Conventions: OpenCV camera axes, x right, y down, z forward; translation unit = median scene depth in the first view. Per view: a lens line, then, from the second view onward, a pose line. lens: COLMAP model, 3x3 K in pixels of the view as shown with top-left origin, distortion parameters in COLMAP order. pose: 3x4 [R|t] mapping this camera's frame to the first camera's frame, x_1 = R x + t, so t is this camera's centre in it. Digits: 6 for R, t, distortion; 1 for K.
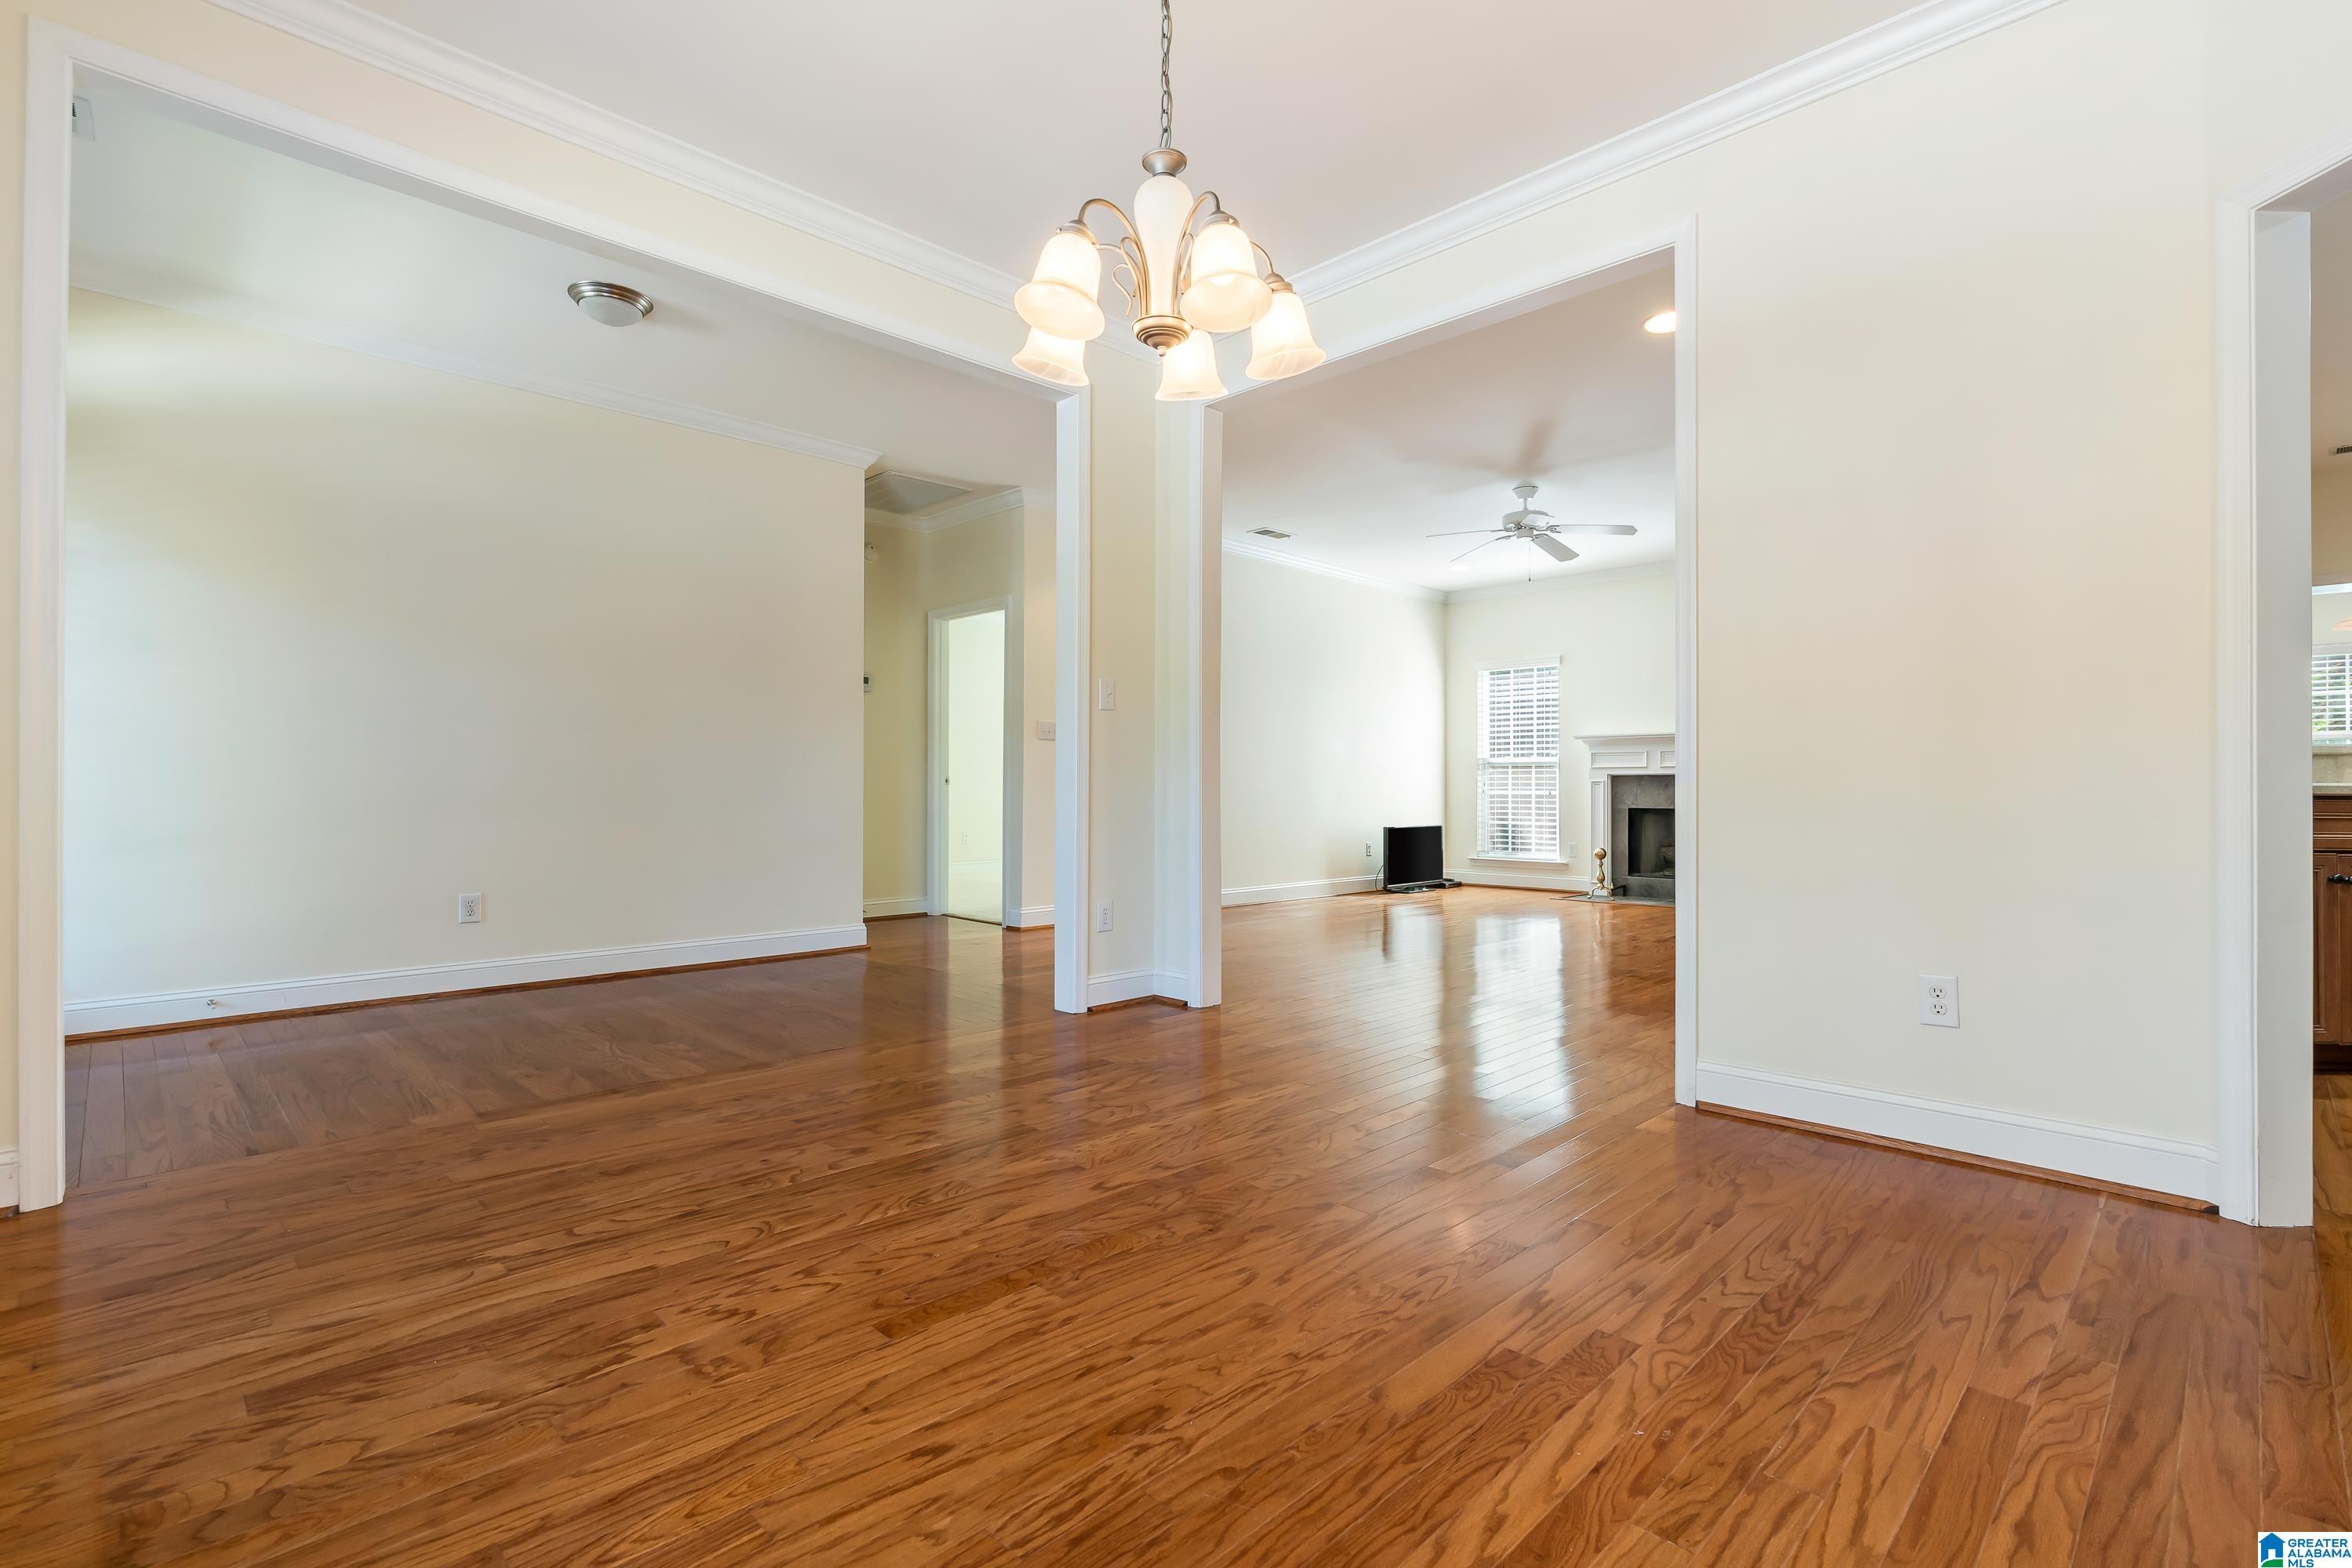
lens RADIAL K [[1075.5, 0, 1175.6], [0, 1075.5, 786.4], [0, 0, 1]] dist [-0.009170, 0.003955]
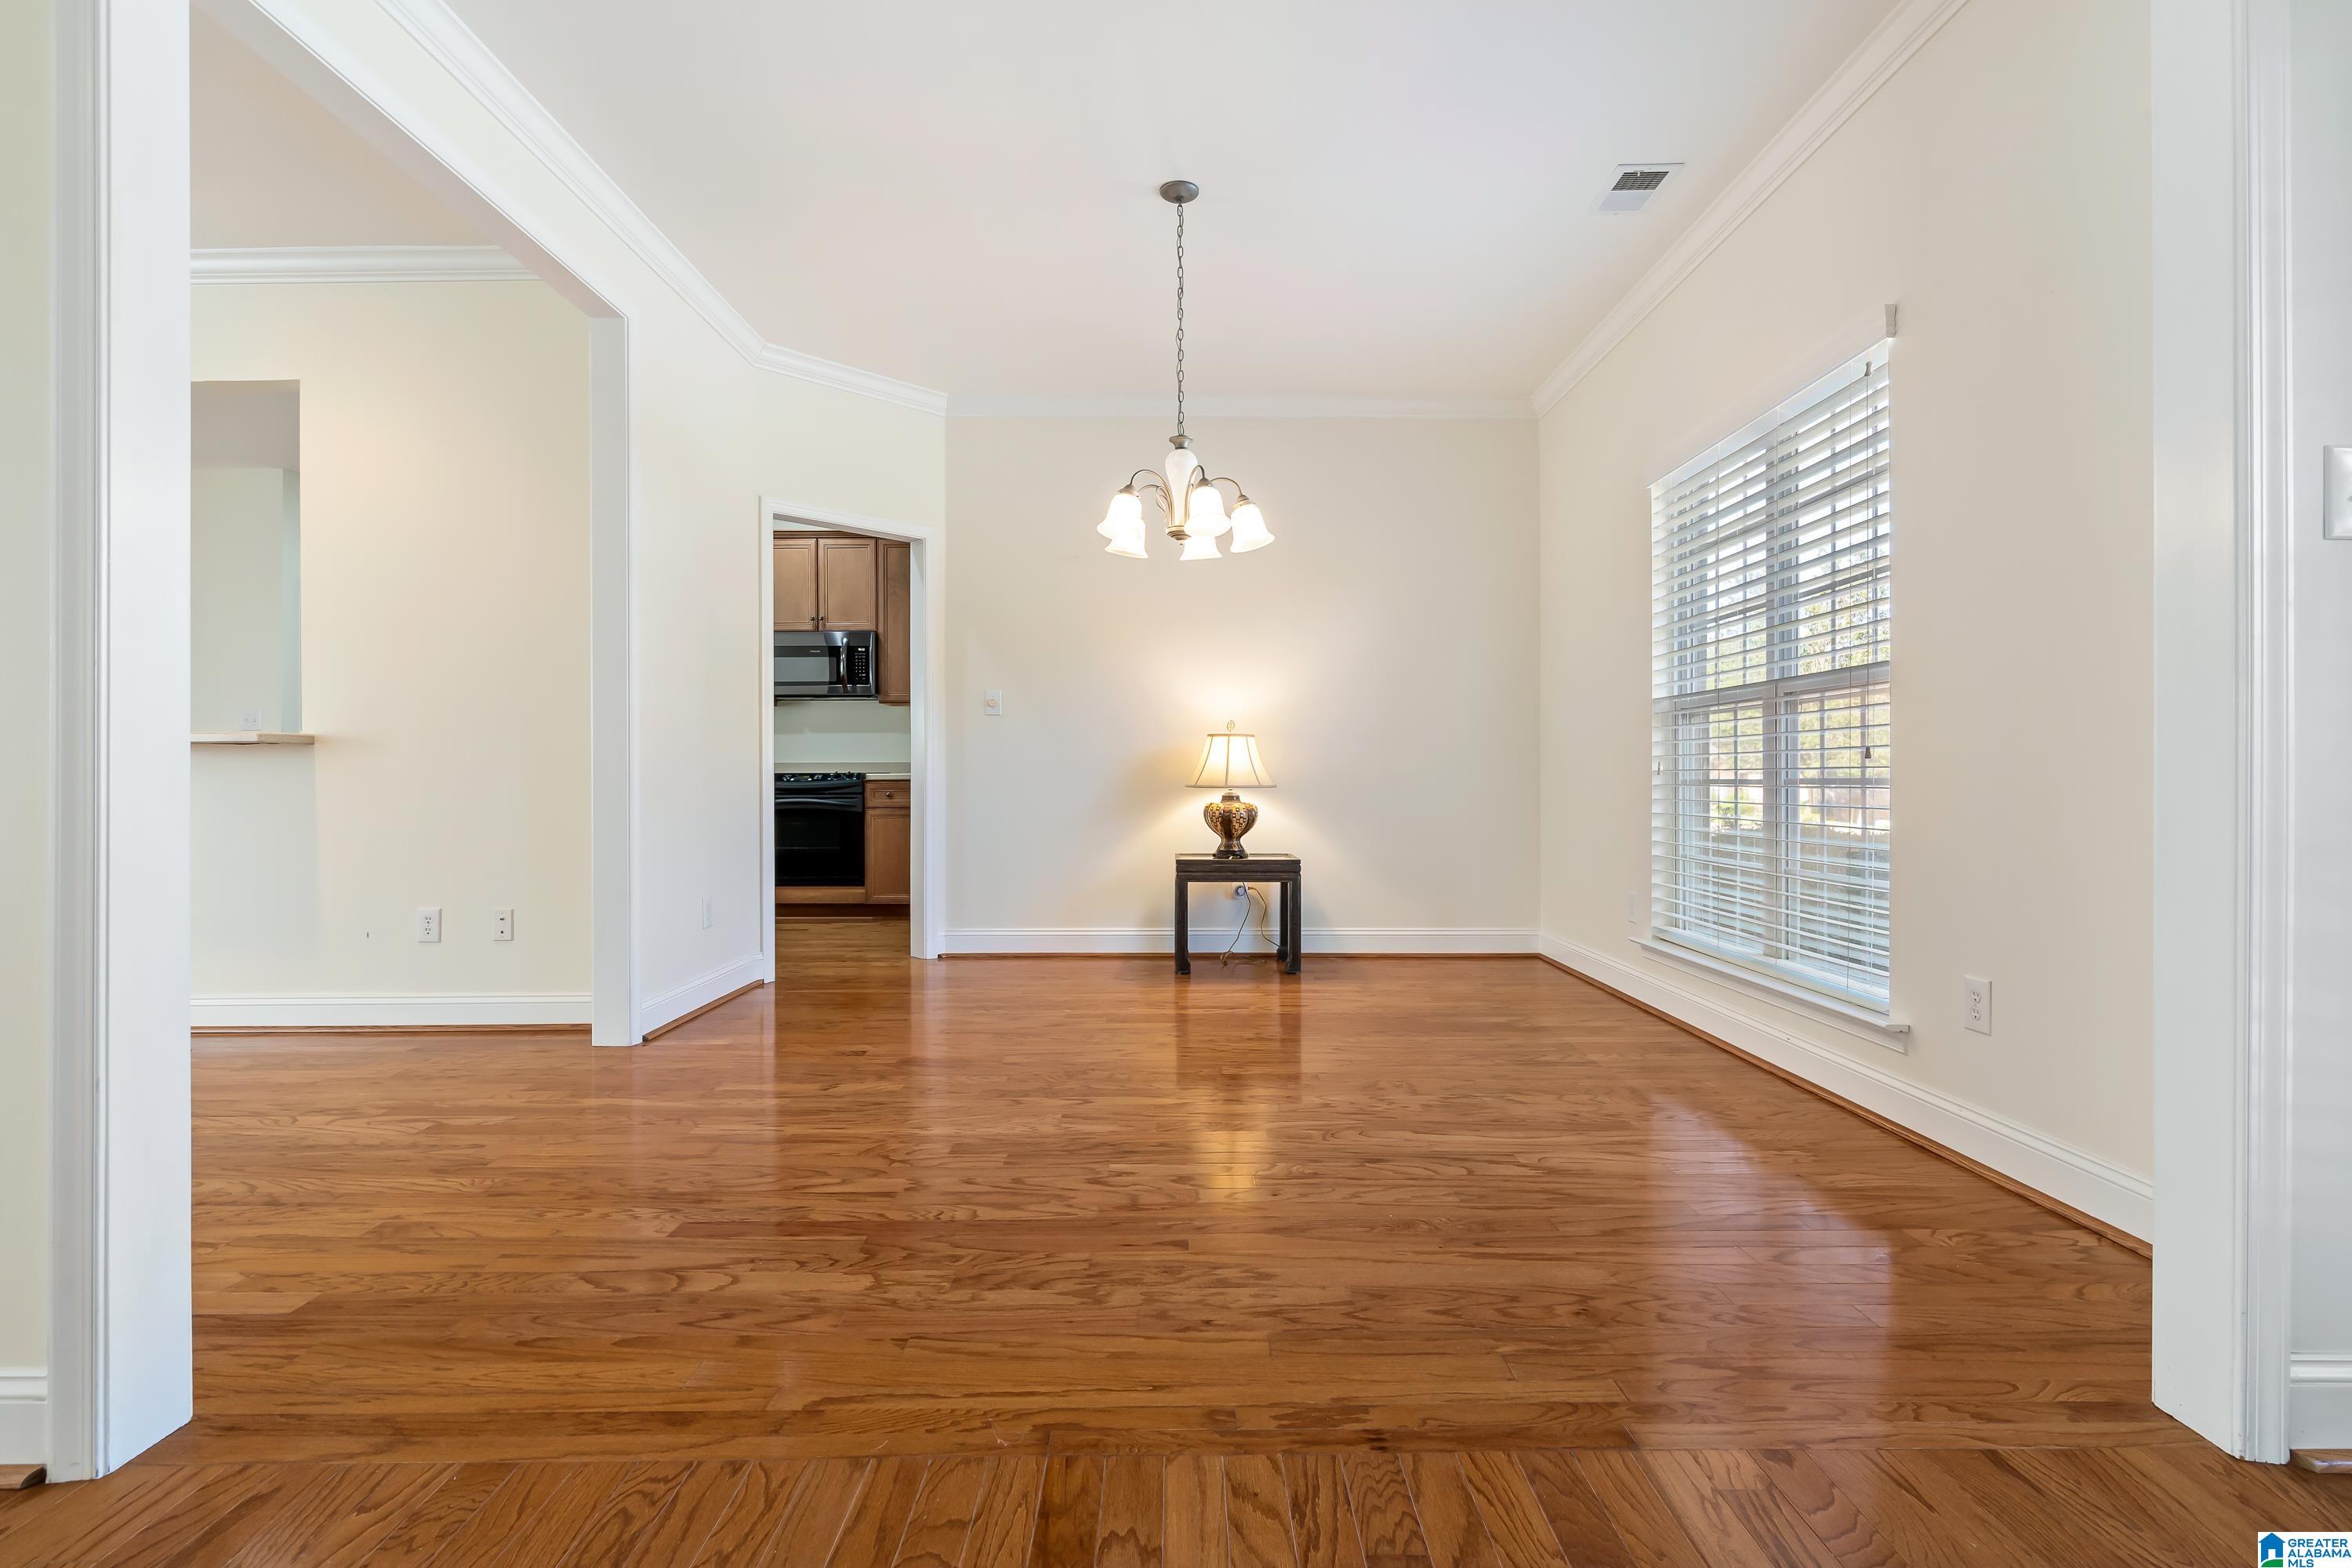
lens RADIAL K [[1075.5, 0, 1178.1], [0, 1075.5, 778.2], [0, 0, 1]] dist [-0.009170, 0.003955]
pose [[-0.708804, -0.001182, 0.705405, -0.266927], [-0.001854, 0.999998, -0.000188, -0.000686], [-0.705403, -0.001441, -0.708805, 0.470983]]
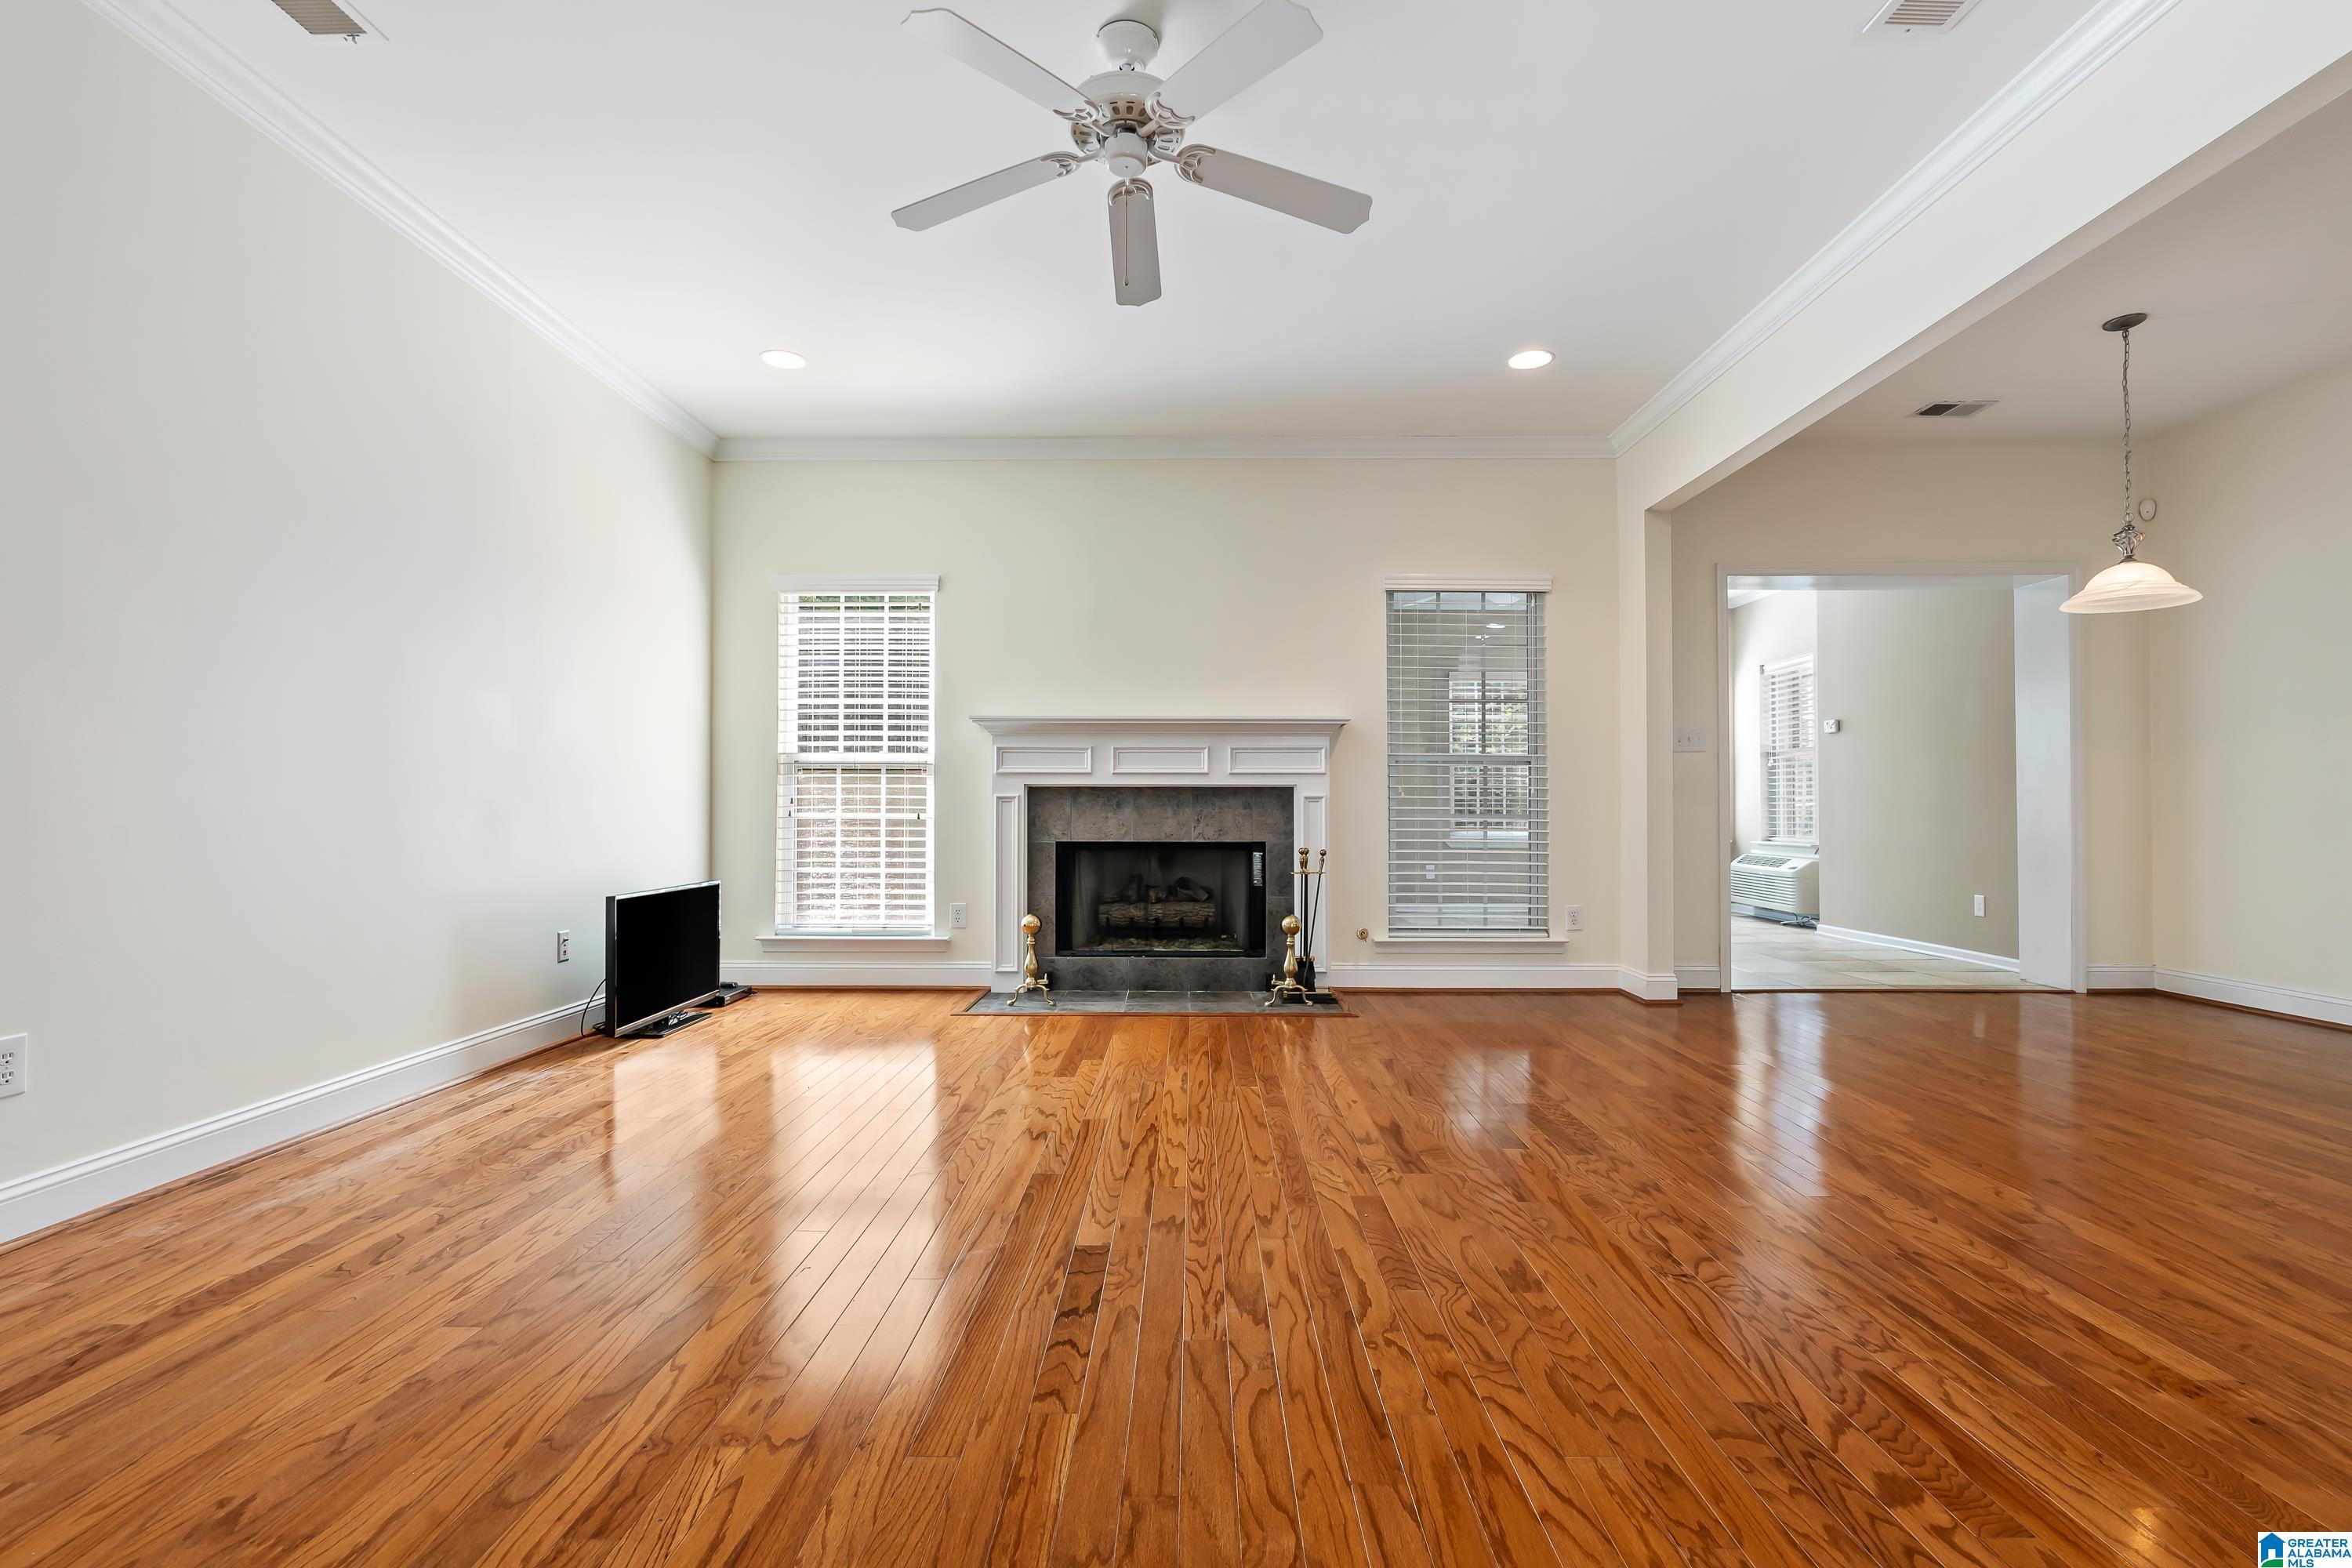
lens RADIAL K [[1075.5, 0, 1183.0], [0, 1075.5, 794.6], [0, 0, 1]] dist [-0.009170, 0.003955]
pose [[0.715632, 0.004735, 0.698461, 0.053994], [0.000186, 0.999976, -0.006970, -0.001740], [-0.698477, 0.005118, 0.715614, 0.522429]]
